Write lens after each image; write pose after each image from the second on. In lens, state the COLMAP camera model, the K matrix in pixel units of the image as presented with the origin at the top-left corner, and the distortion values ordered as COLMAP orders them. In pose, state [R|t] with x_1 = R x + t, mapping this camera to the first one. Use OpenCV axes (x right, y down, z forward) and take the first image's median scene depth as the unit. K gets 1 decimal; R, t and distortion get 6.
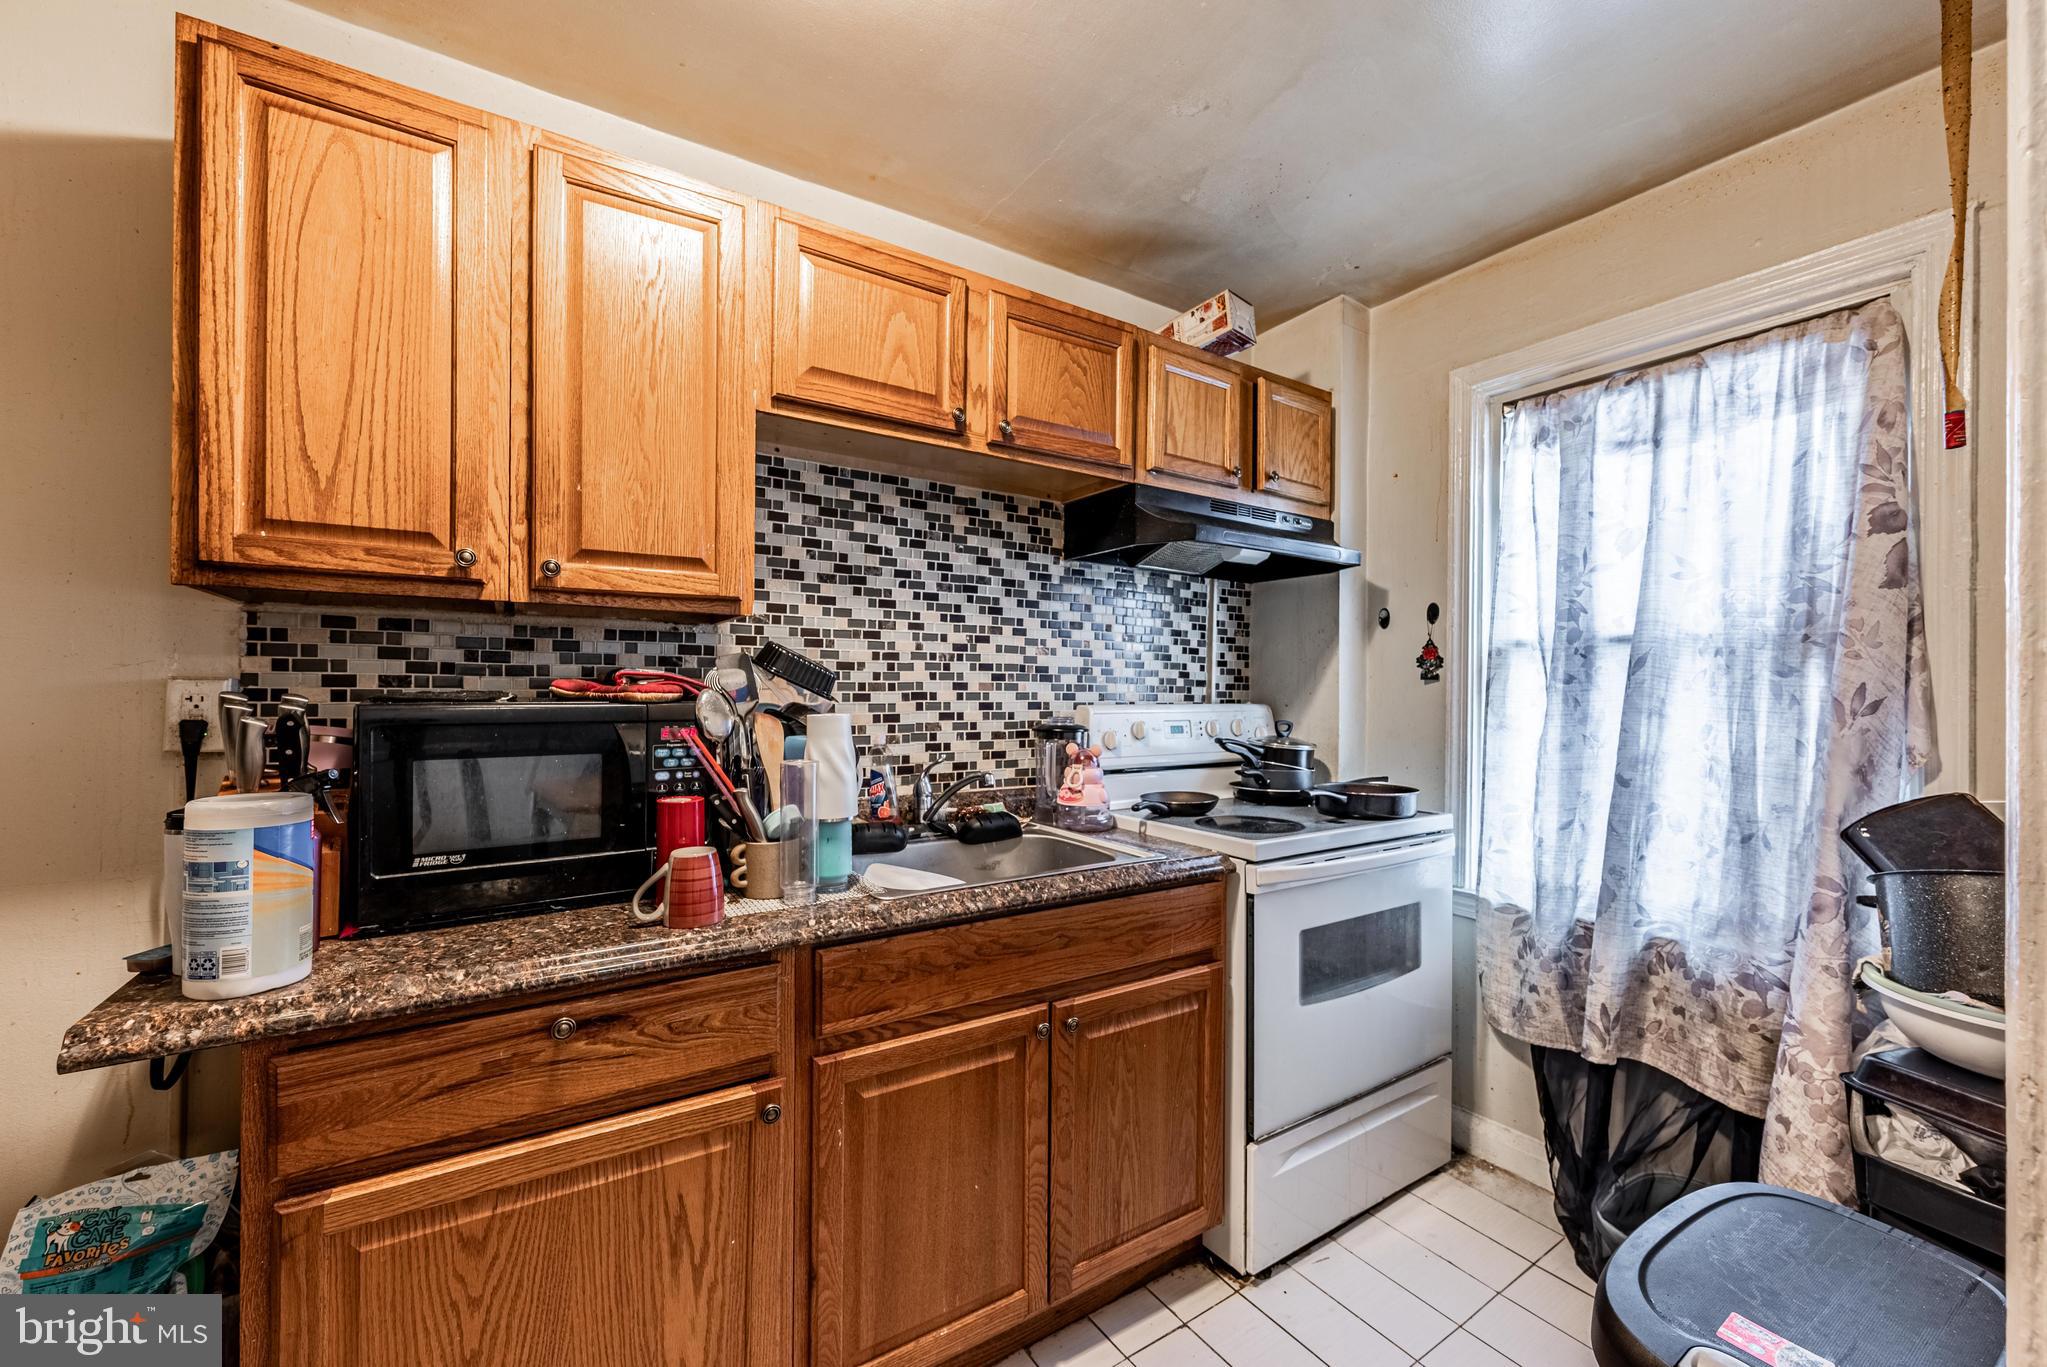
lens RADIAL K [[813.0, 0, 1023.5], [0, 813.0, 683.5], [0, 0, 1]] dist [0.000485, 0.000415]
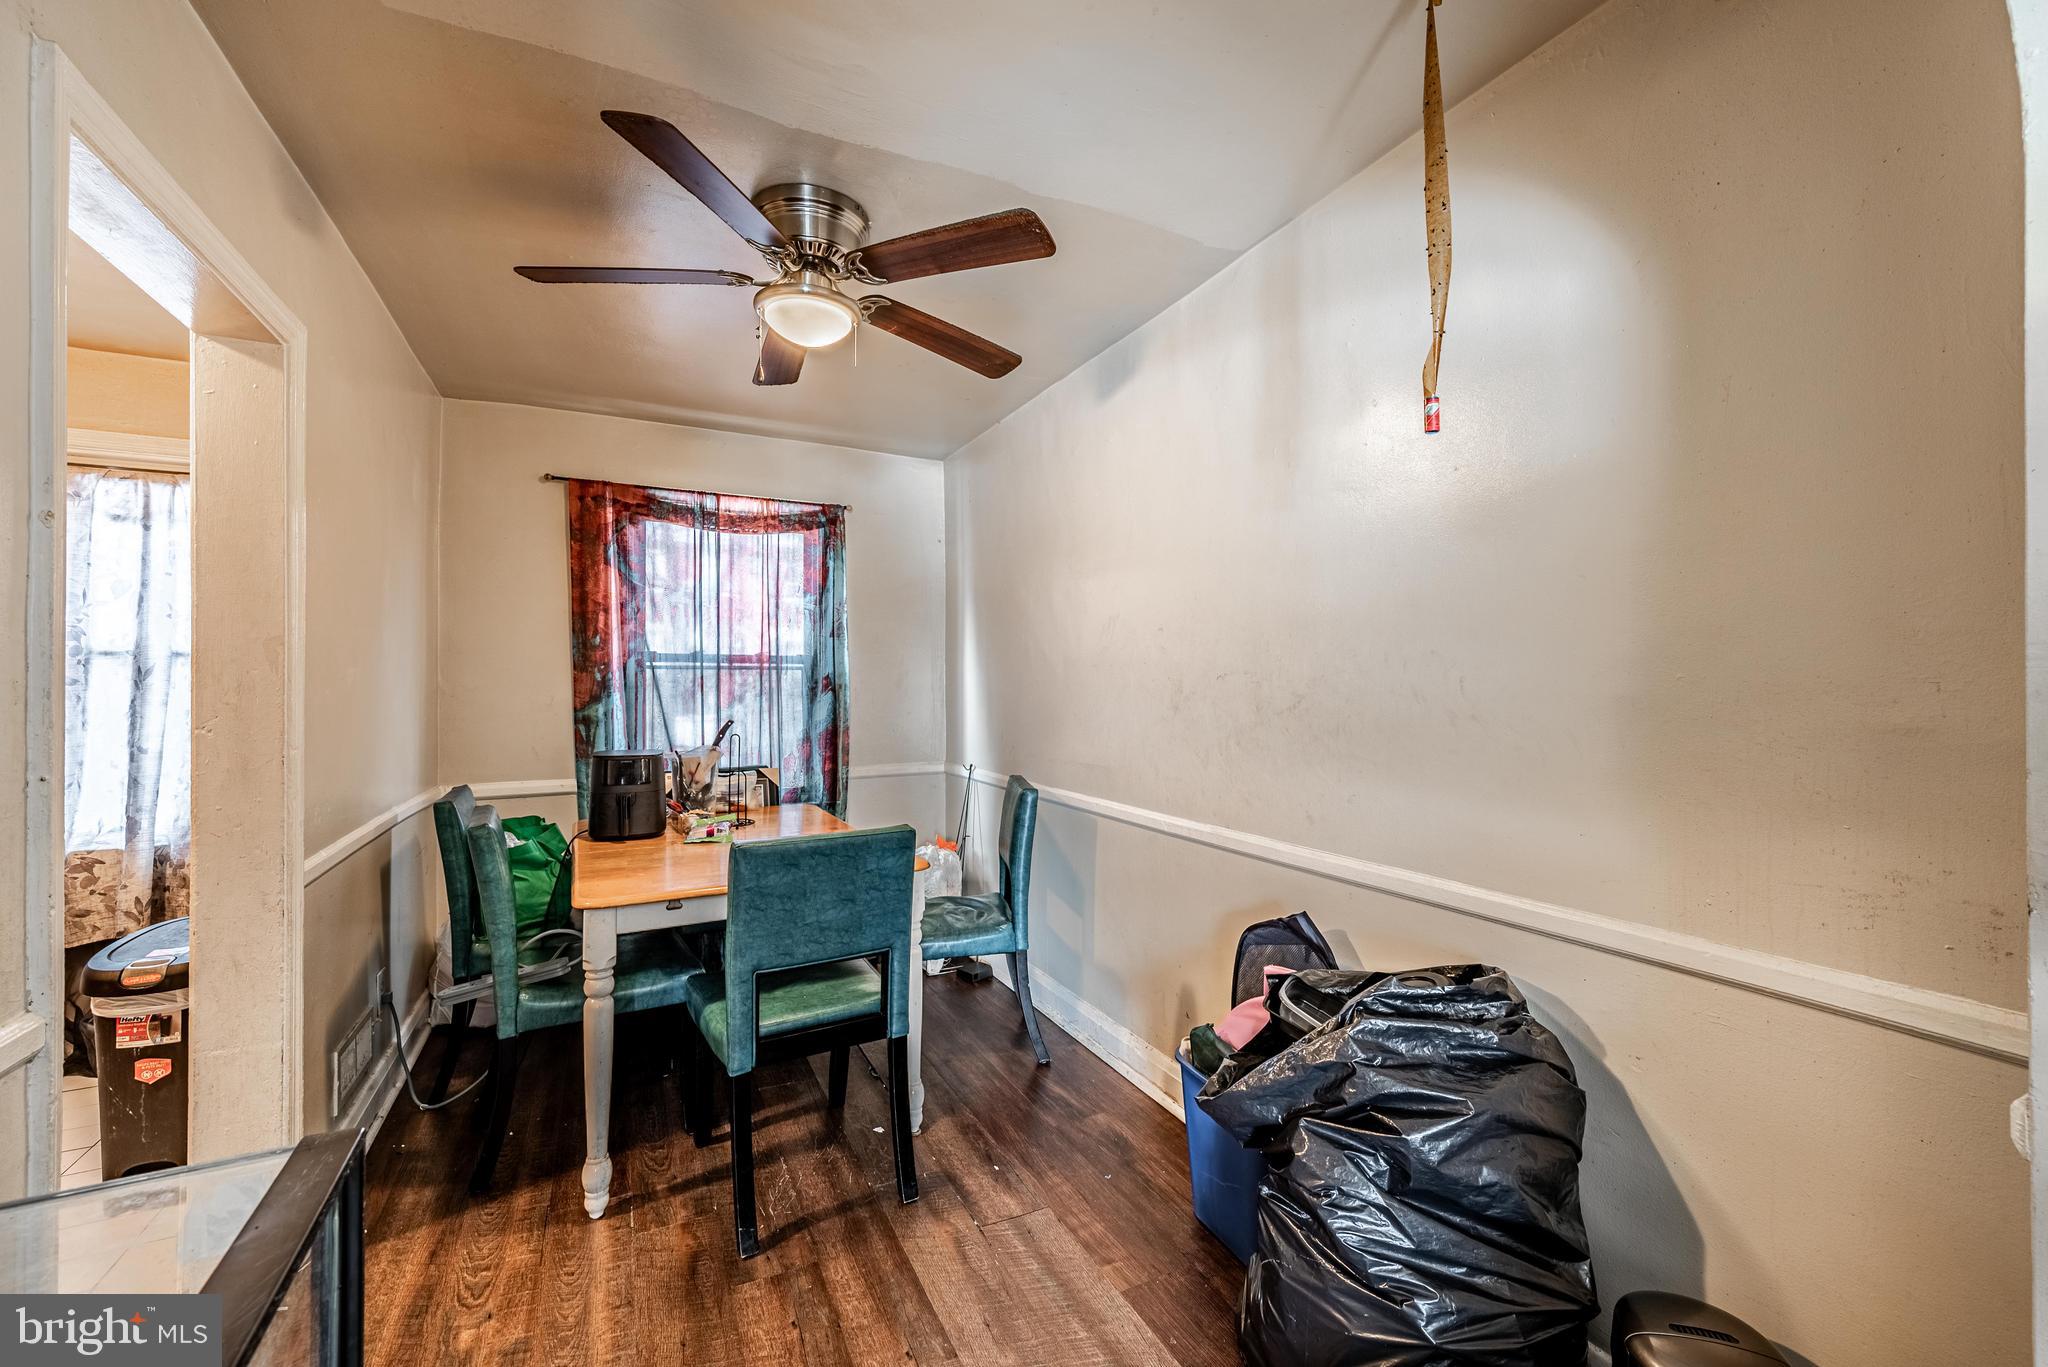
lens RADIAL K [[813.4, 0, 1024.0], [0, 813.4, 683.5], [0, 0, 1]] dist [0.000485, 0.000415]
pose [[0.120483, -0.004196, 0.992707, -0.495908], [-0.004207, 0.999980, 0.004738, -0.012938], [-0.992706, -0.004747, 0.120463, -0.755917]]
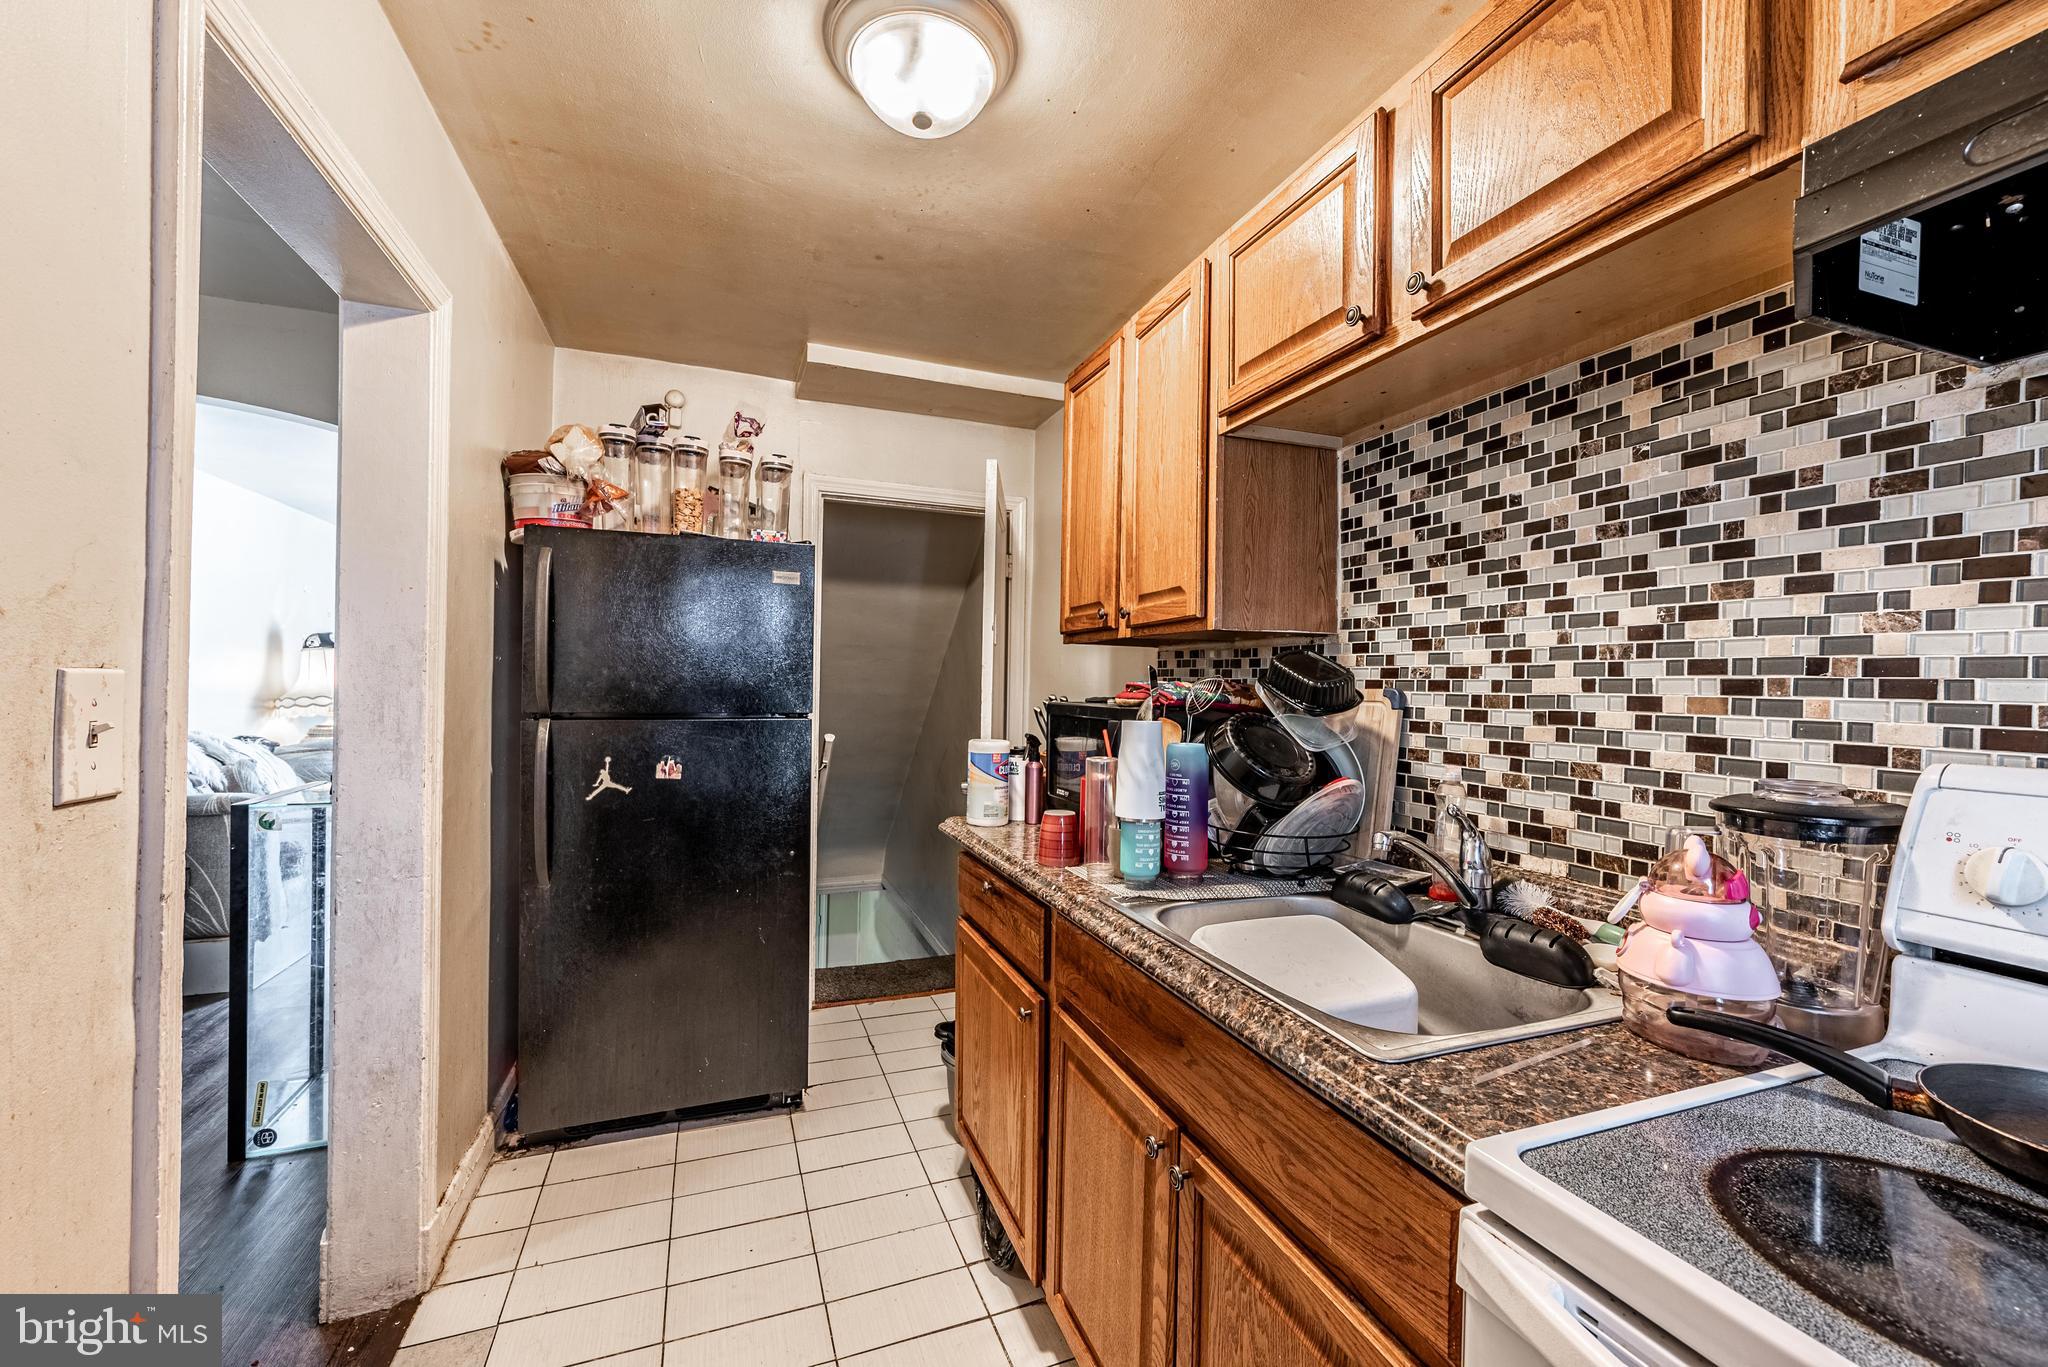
lens RADIAL K [[813.4, 0, 1024.0], [0, 813.4, 683.5], [0, 0, 1]] dist [0.000485, 0.000415]
pose [[-0.221827, -0.011239, -0.975021, 0.564048], [-0.013109, 0.999878, -0.008543, -0.000075], [0.974998, 0.010886, -0.221947, 0.737817]]
